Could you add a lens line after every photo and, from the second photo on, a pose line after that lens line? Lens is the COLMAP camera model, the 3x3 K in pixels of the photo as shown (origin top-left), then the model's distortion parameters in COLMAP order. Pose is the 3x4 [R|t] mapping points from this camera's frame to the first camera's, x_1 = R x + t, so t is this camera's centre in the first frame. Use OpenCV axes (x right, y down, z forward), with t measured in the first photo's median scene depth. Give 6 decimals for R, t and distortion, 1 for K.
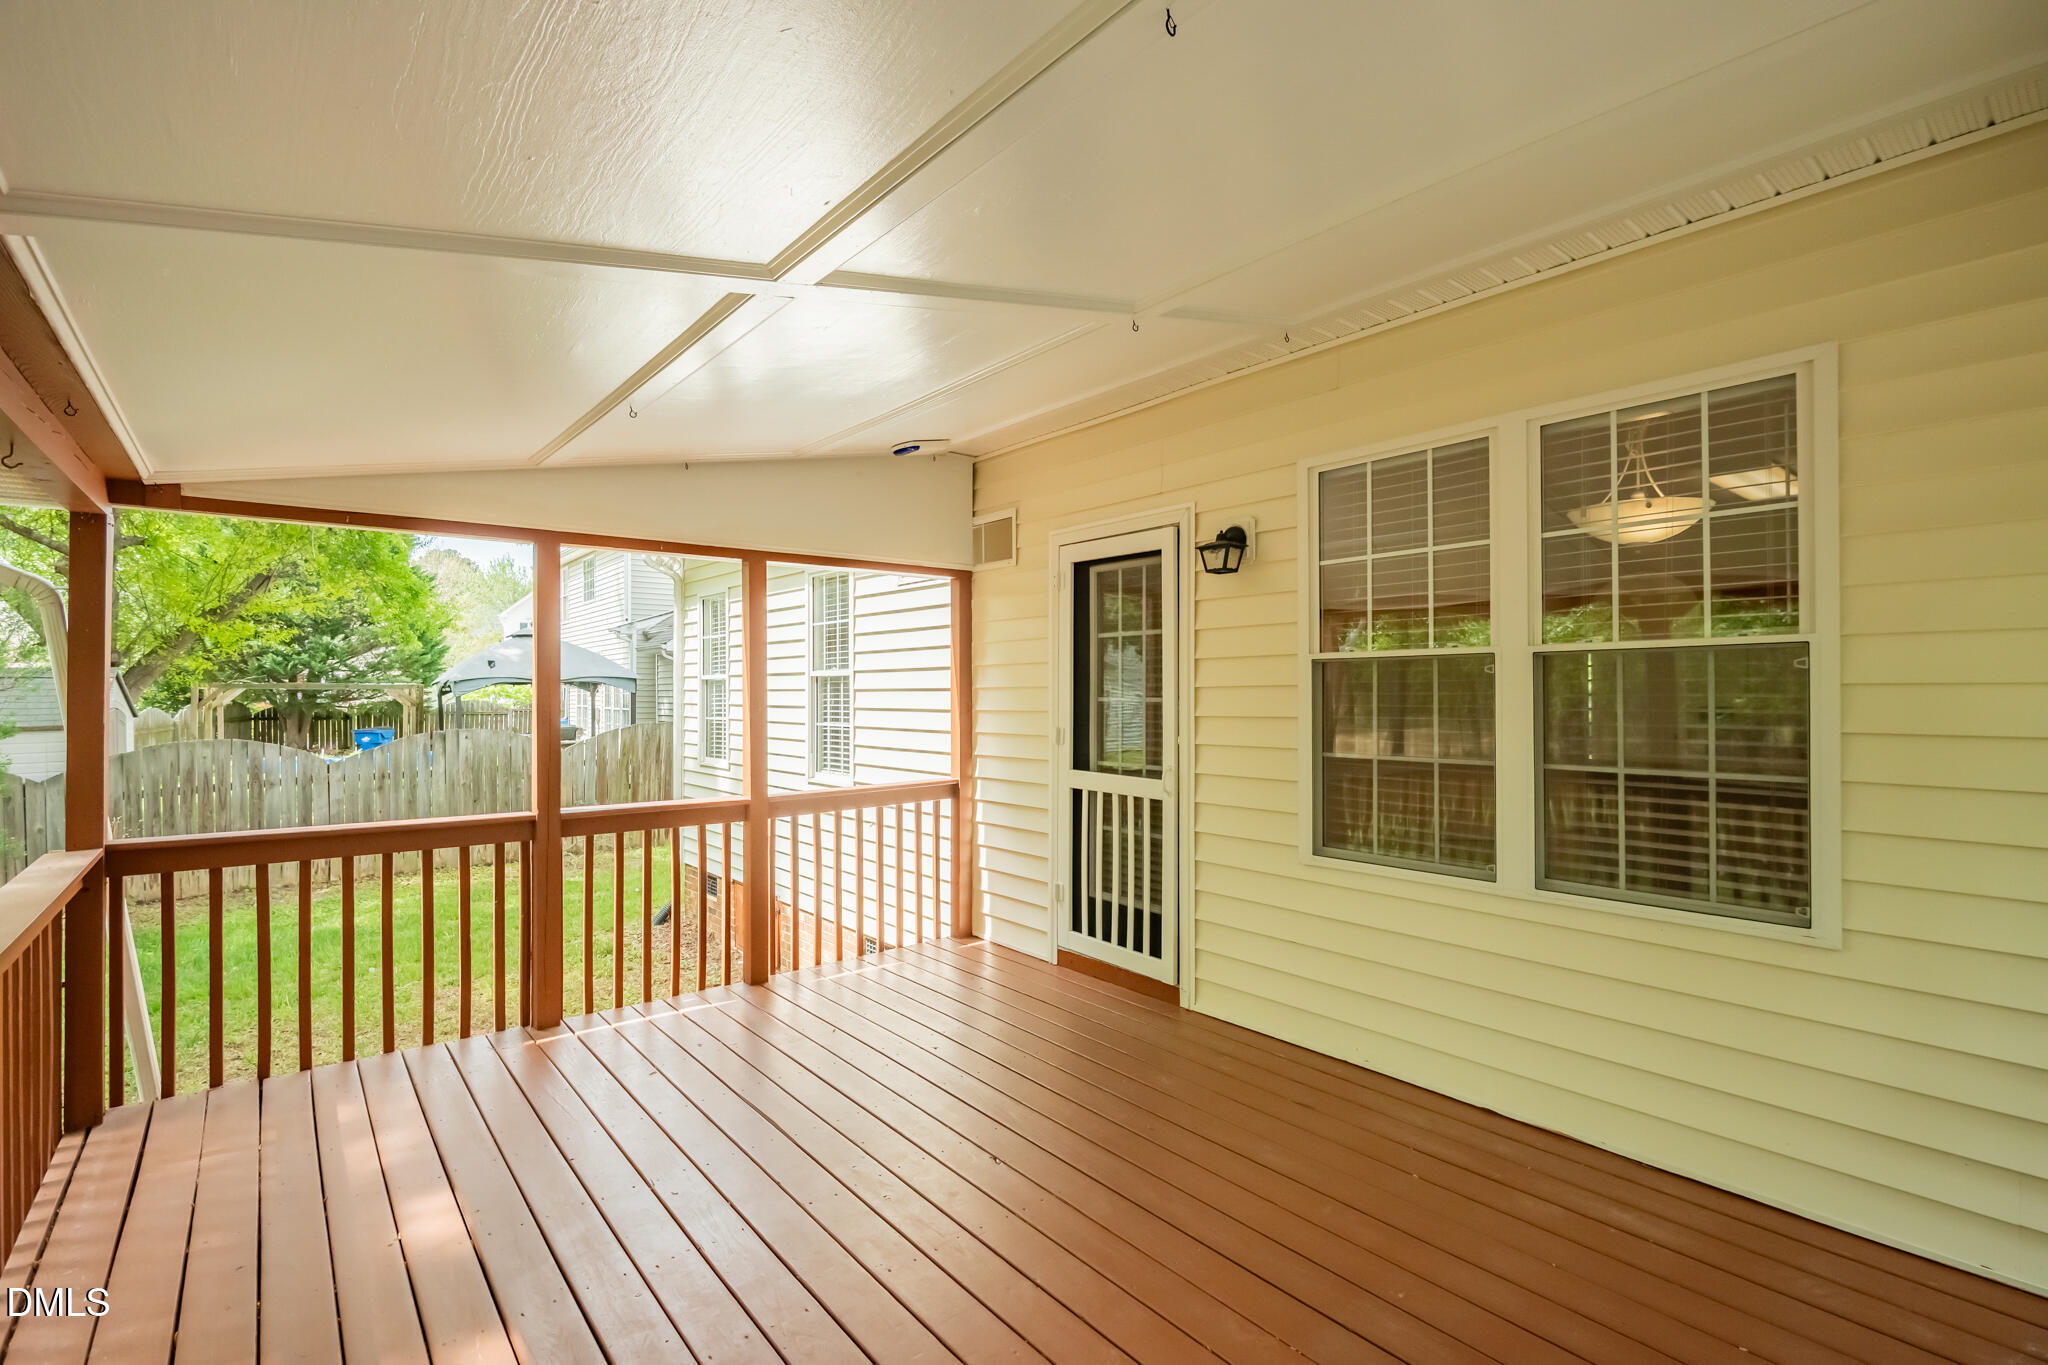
lens RADIAL K [[940.6, 0, 1026.7], [0, 940.6, 687.8], [0, 0, 1]] dist [0.005152, -0.007405]
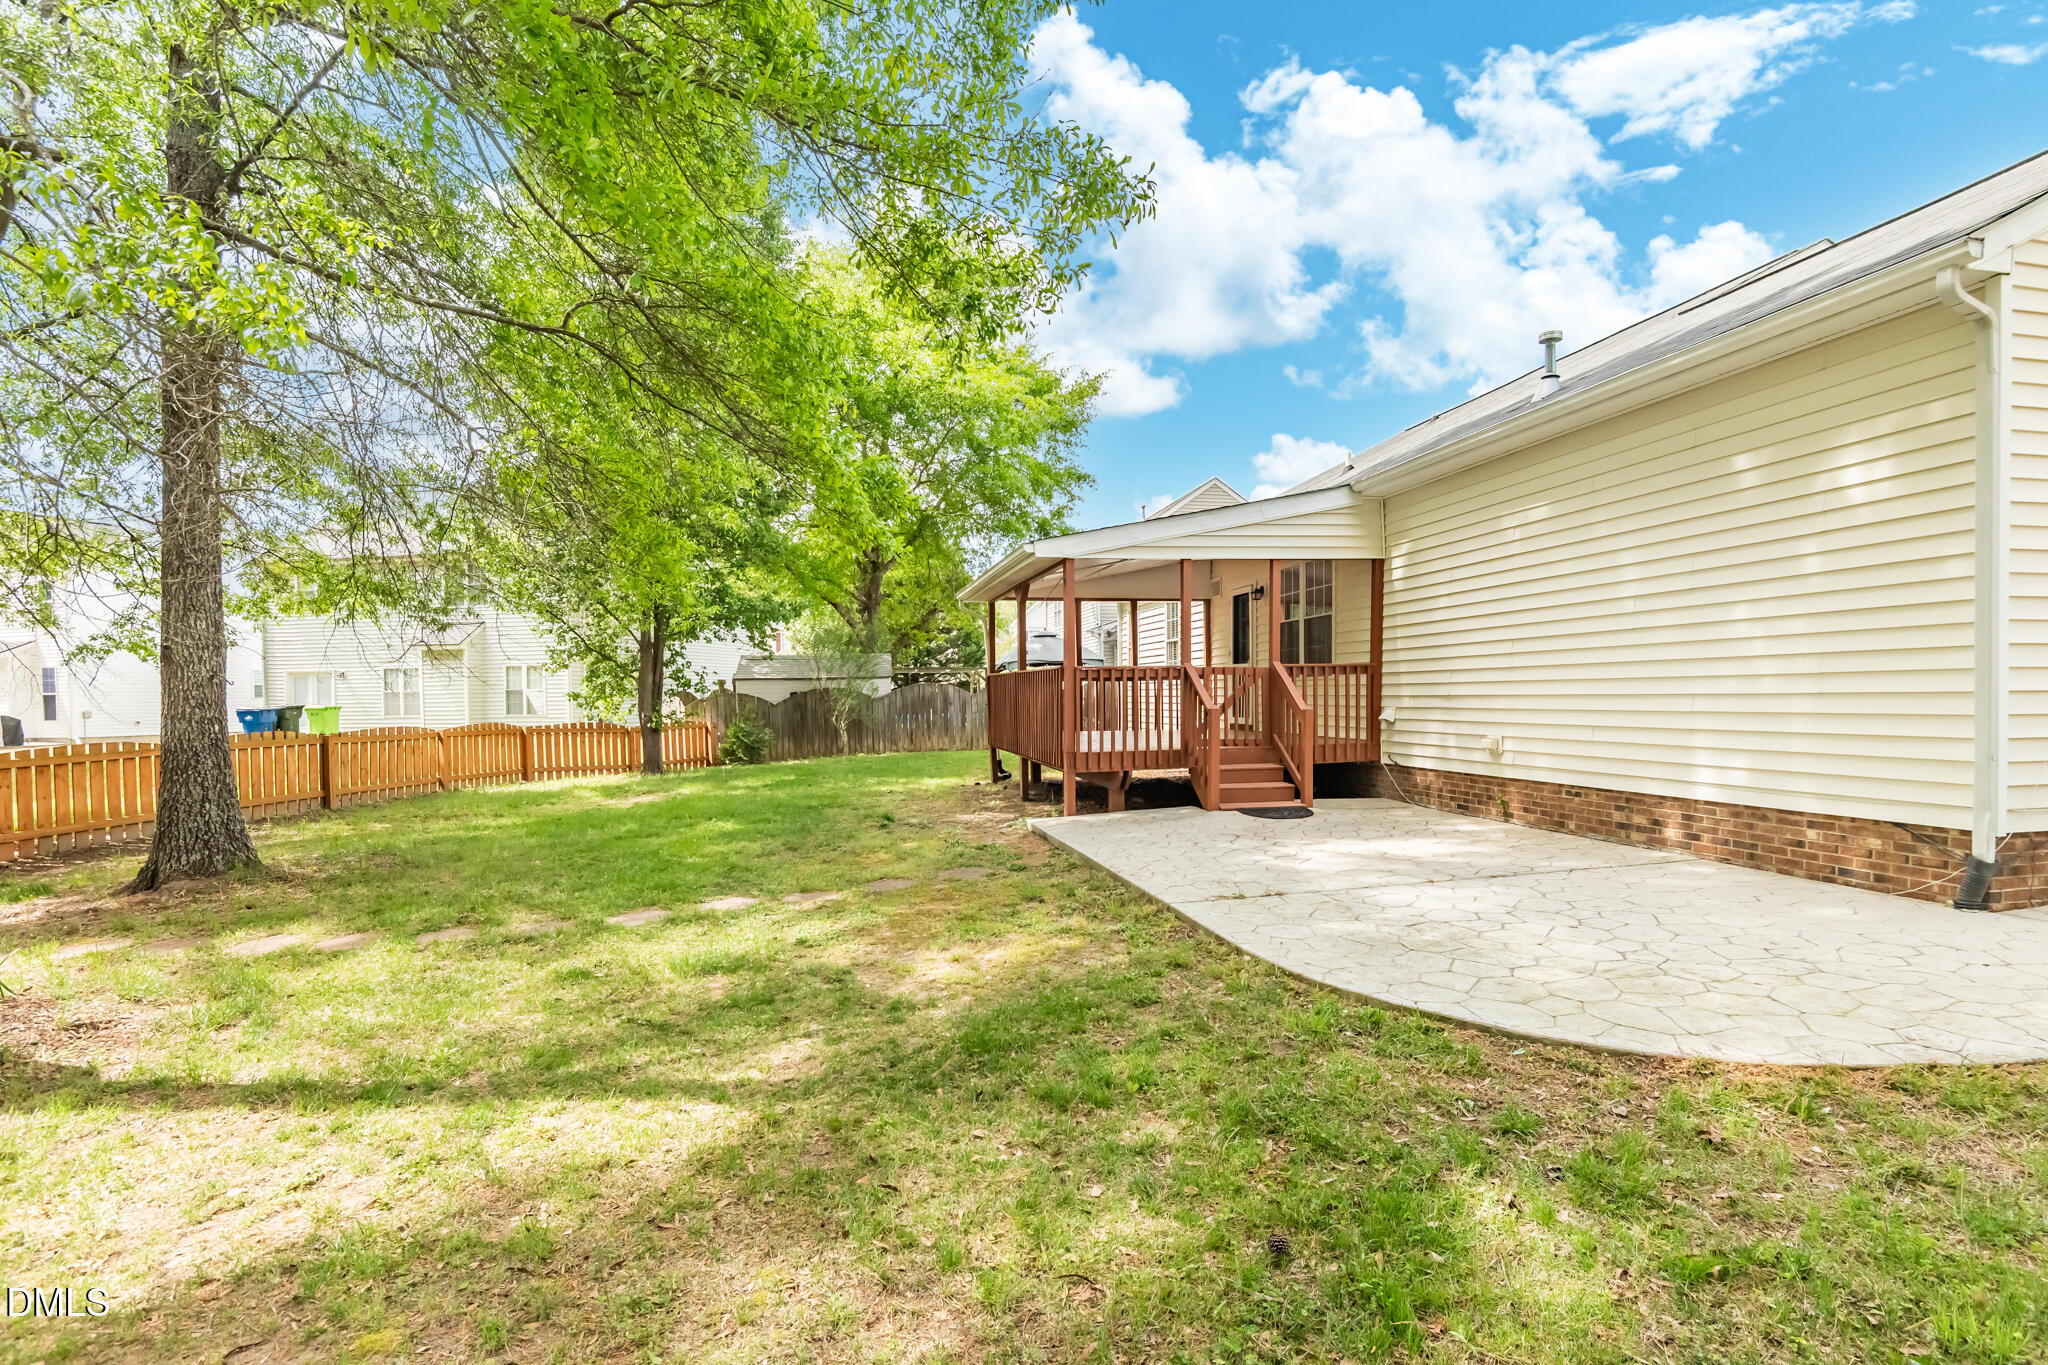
lens RADIAL K [[940.6, 0, 1029.2], [0, 940.6, 696.1], [0, 0, 1]] dist [0.005152, -0.007405]
pose [[0.889209, -0.011986, -0.457344, 0.631518], [0.018452, 0.999783, 0.009673, 0.108638], [0.457129, -0.017040, 0.889237, -1.485606]]
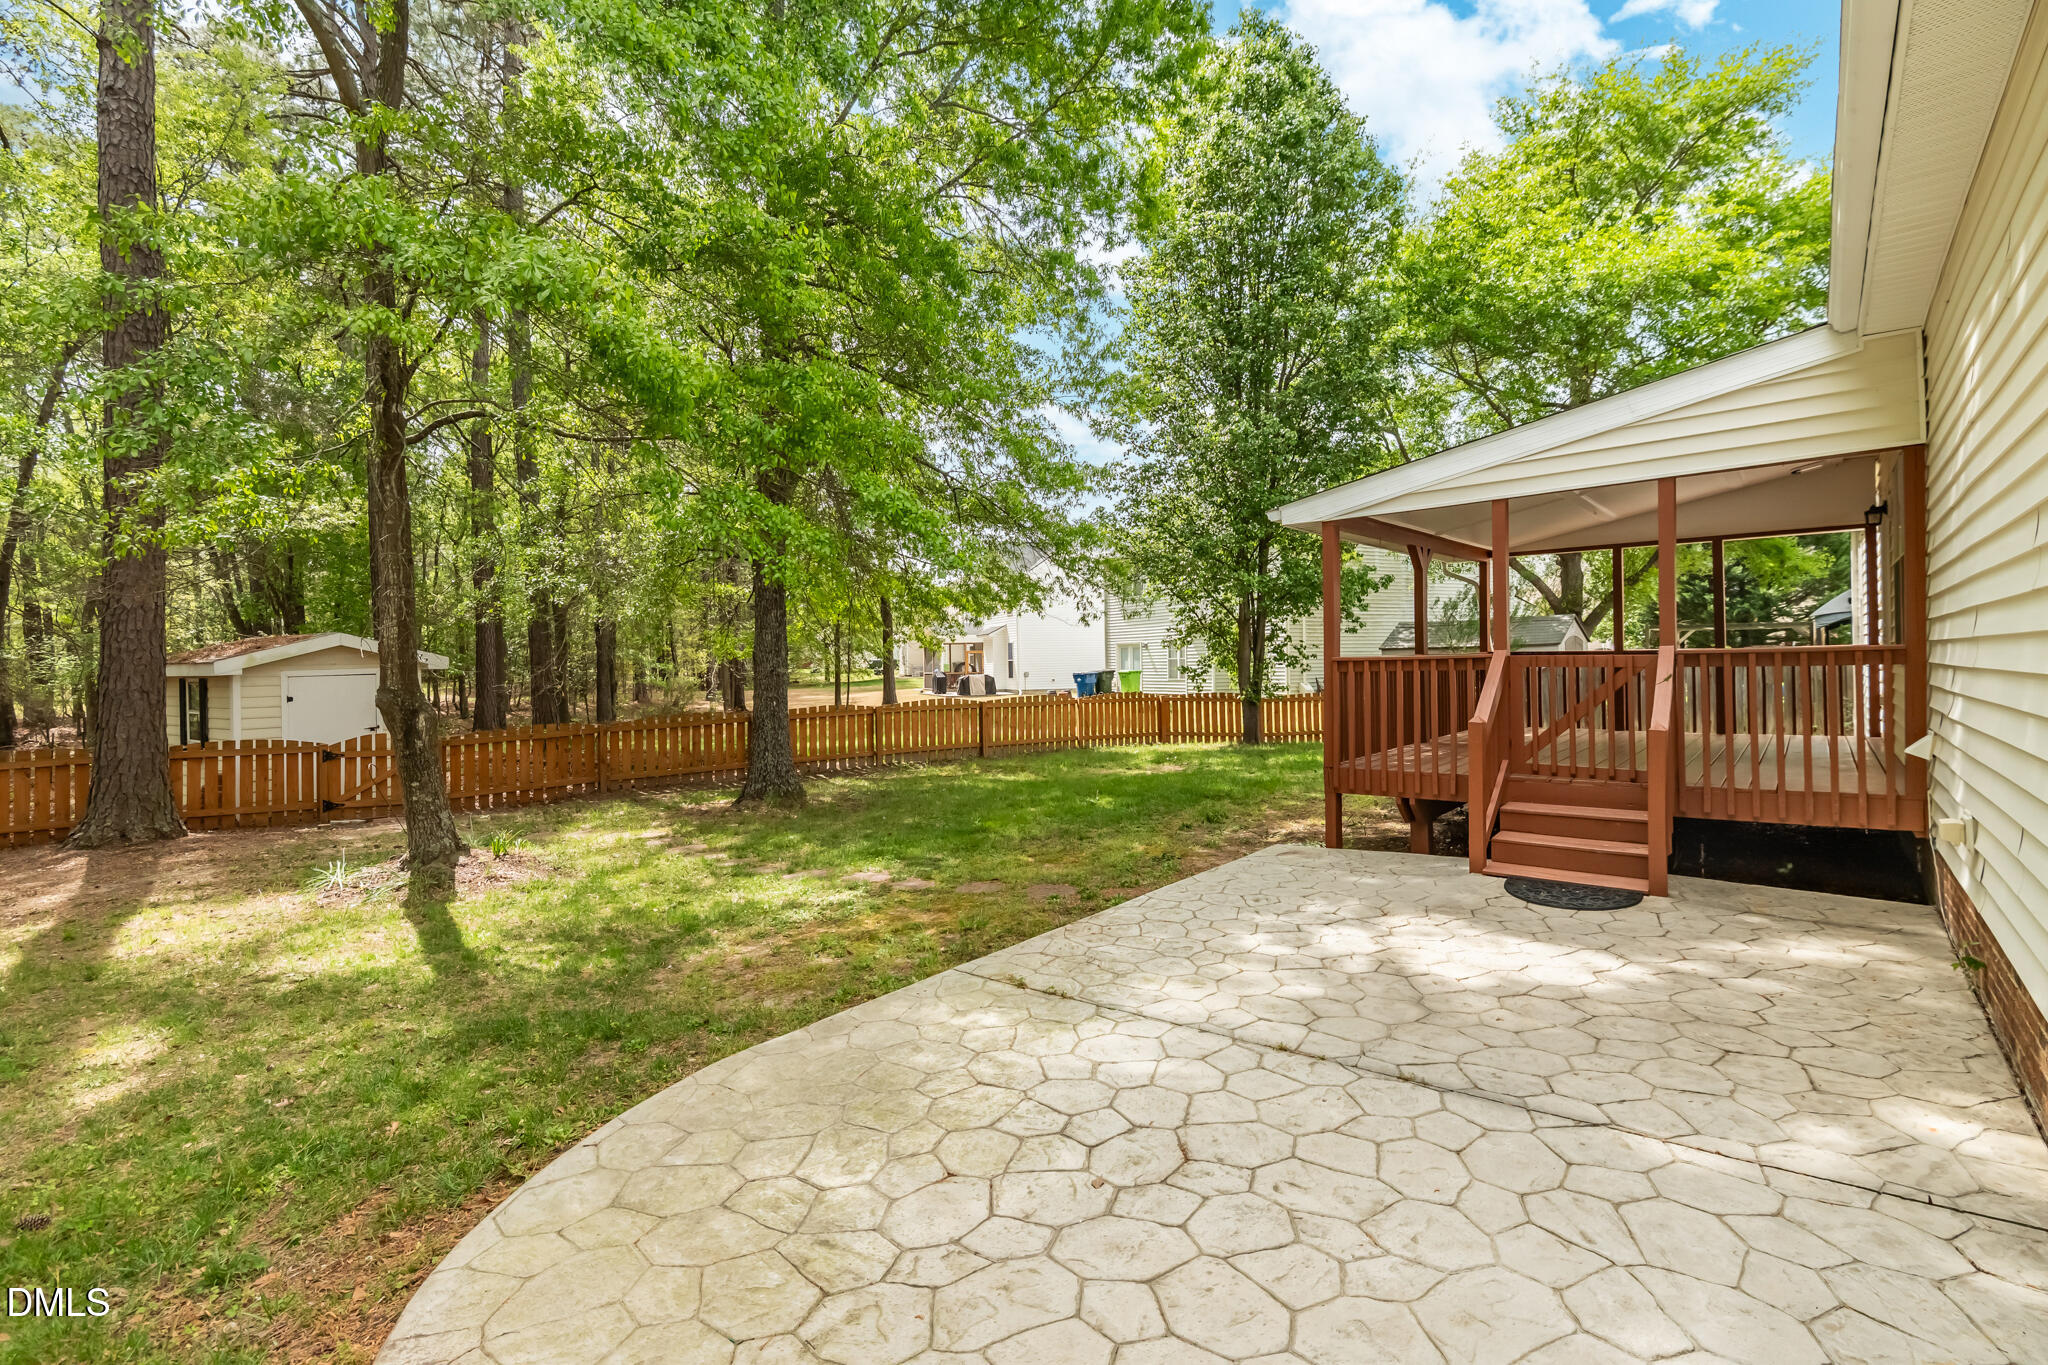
lens RADIAL K [[940.6, 0, 1041.7], [0, 940.6, 667.3], [0, 0, 1]] dist [0.005152, -0.007405]
pose [[0.196799, -0.000181, -0.980444, 1.101238], [0.026614, 0.999632, 0.005158, 0.072818], [0.980083, -0.027109, 0.196731, -0.685341]]
